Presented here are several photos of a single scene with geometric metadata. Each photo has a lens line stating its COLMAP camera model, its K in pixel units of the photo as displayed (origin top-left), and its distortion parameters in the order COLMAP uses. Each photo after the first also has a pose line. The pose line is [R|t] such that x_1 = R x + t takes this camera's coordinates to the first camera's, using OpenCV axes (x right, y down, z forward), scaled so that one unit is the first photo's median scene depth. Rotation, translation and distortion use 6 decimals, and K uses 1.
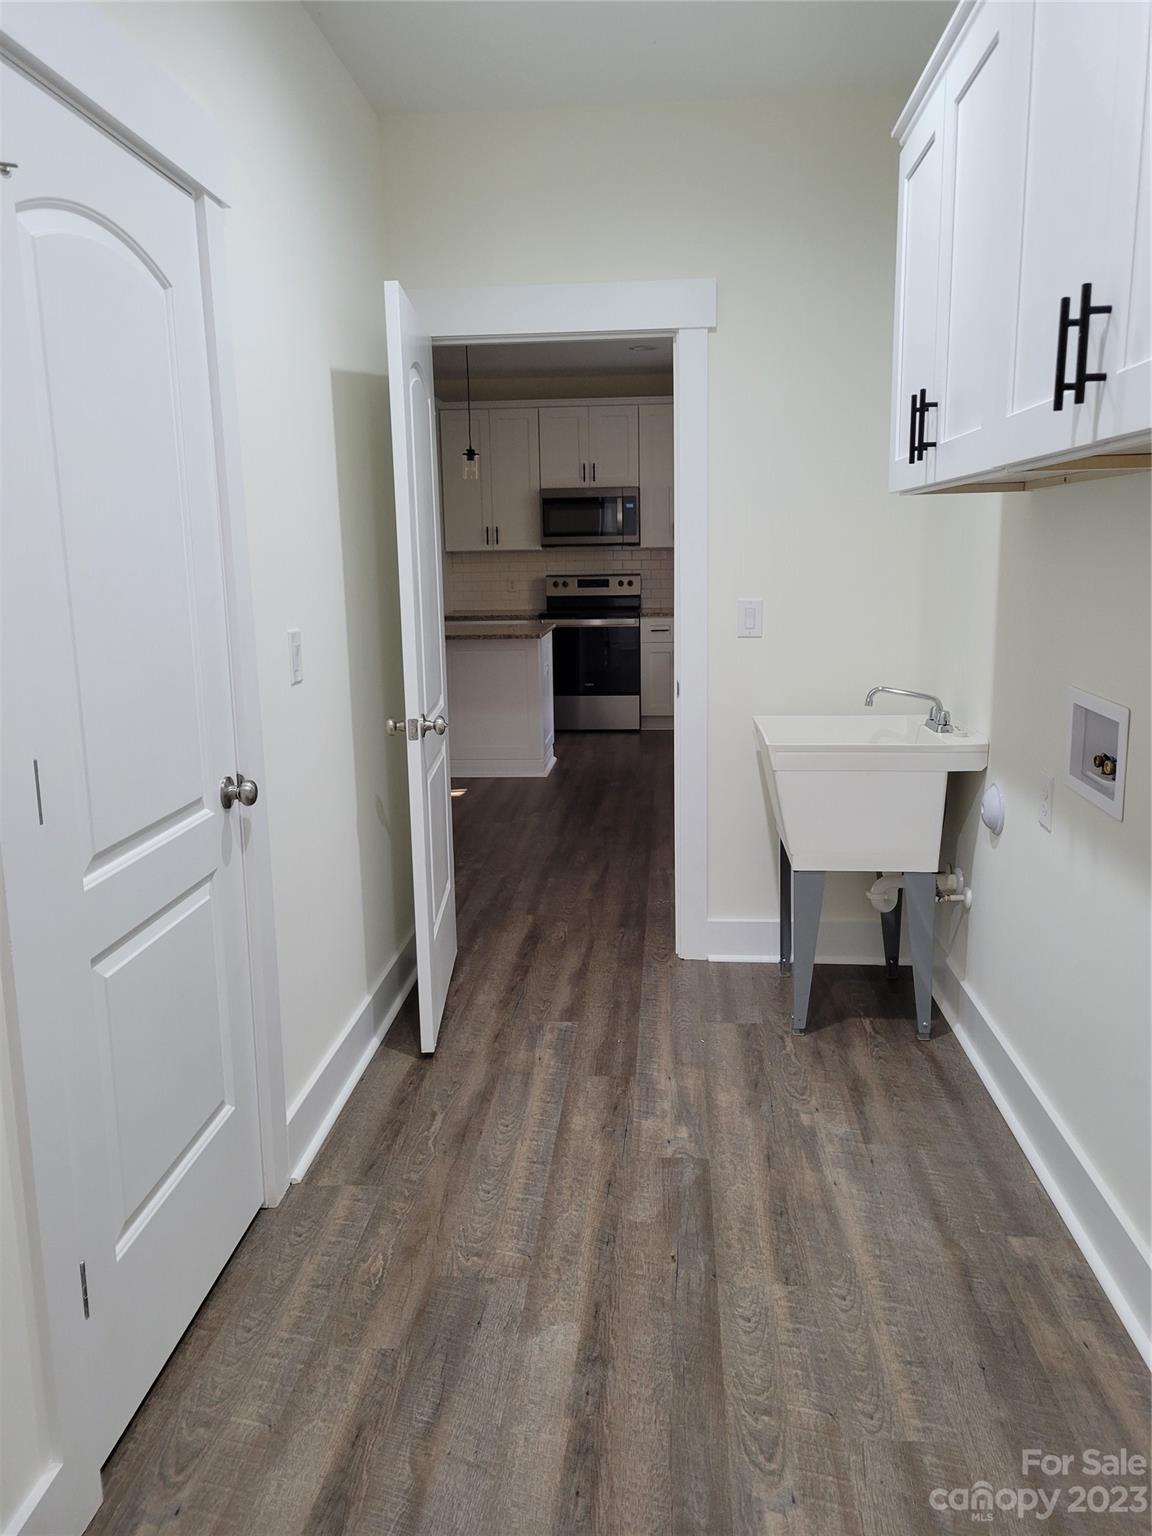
lens RADIAL K [[1154.4, 0, 581.3], [0, 1154.4, 766.1], [0, 0, 1]] dist [0.040935, 0.000511]
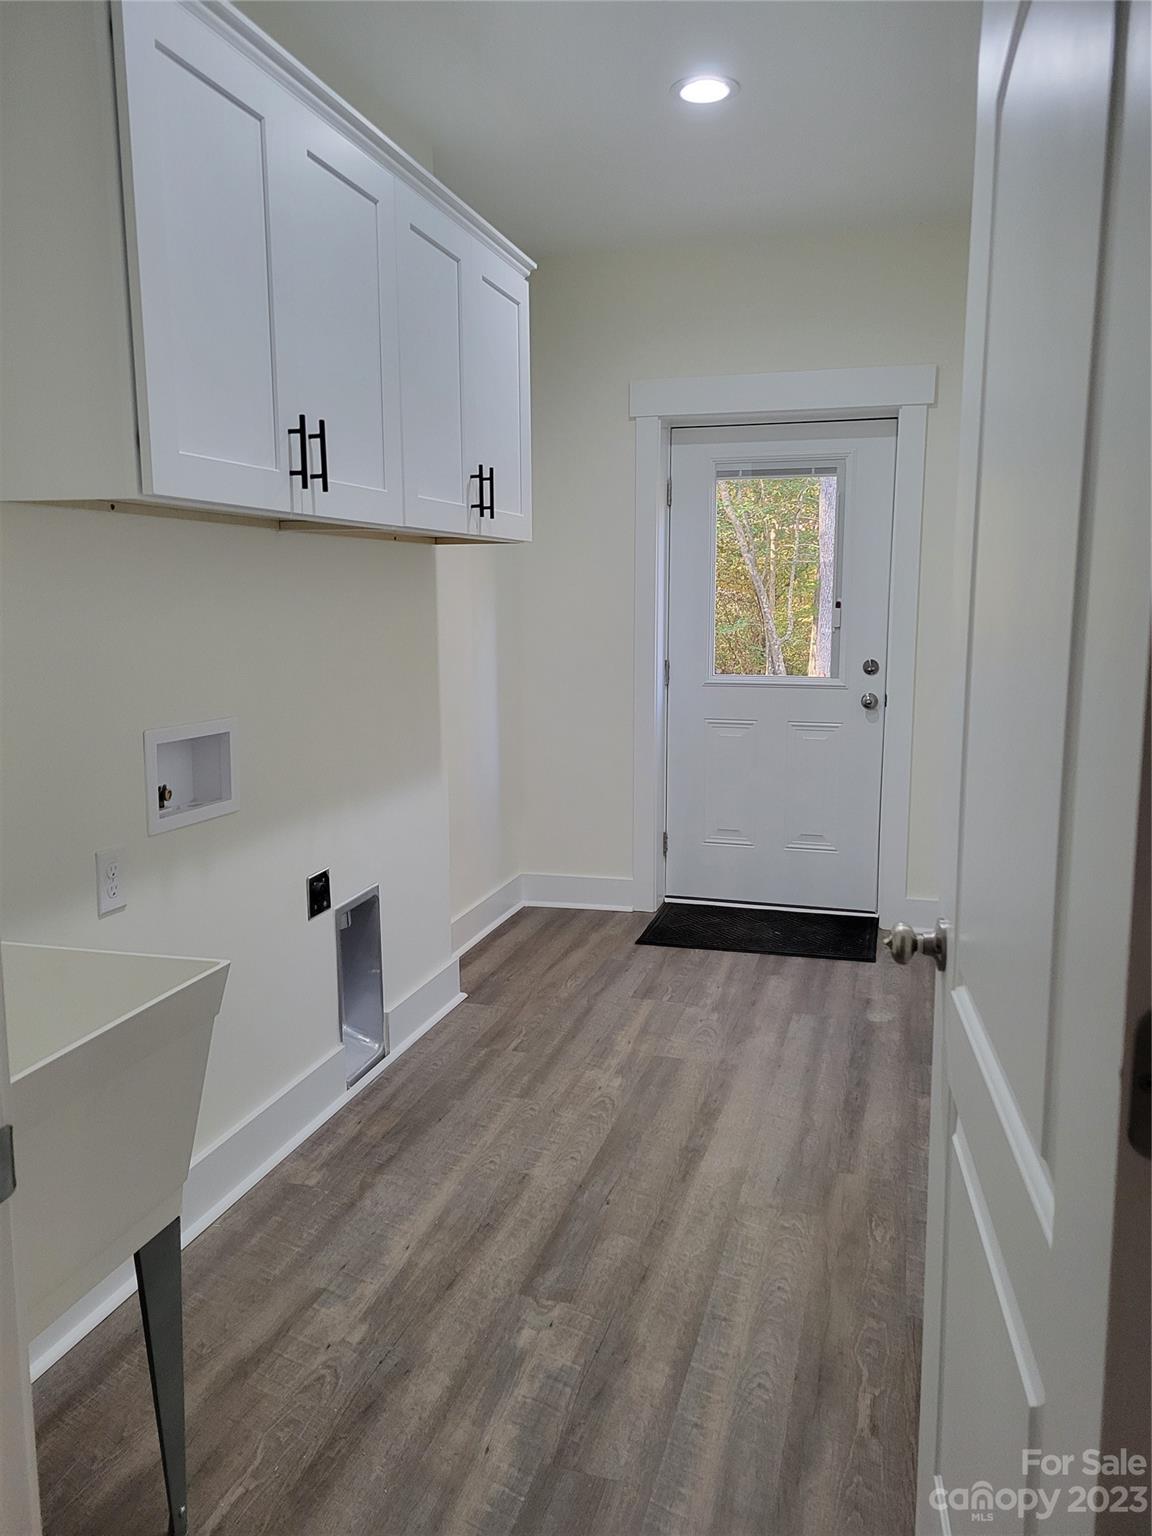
lens RADIAL K [[1154.4, 0, 581.8], [0, 1154.4, 769.9], [0, 0, 1]] dist [0.040935, 0.000511]
pose [[-0.978613, -0.011837, 0.205371, -0.112453], [0.057575, 0.942682, 0.328687, -0.316415], [-0.197490, 0.333481, -0.921839, 1.746927]]
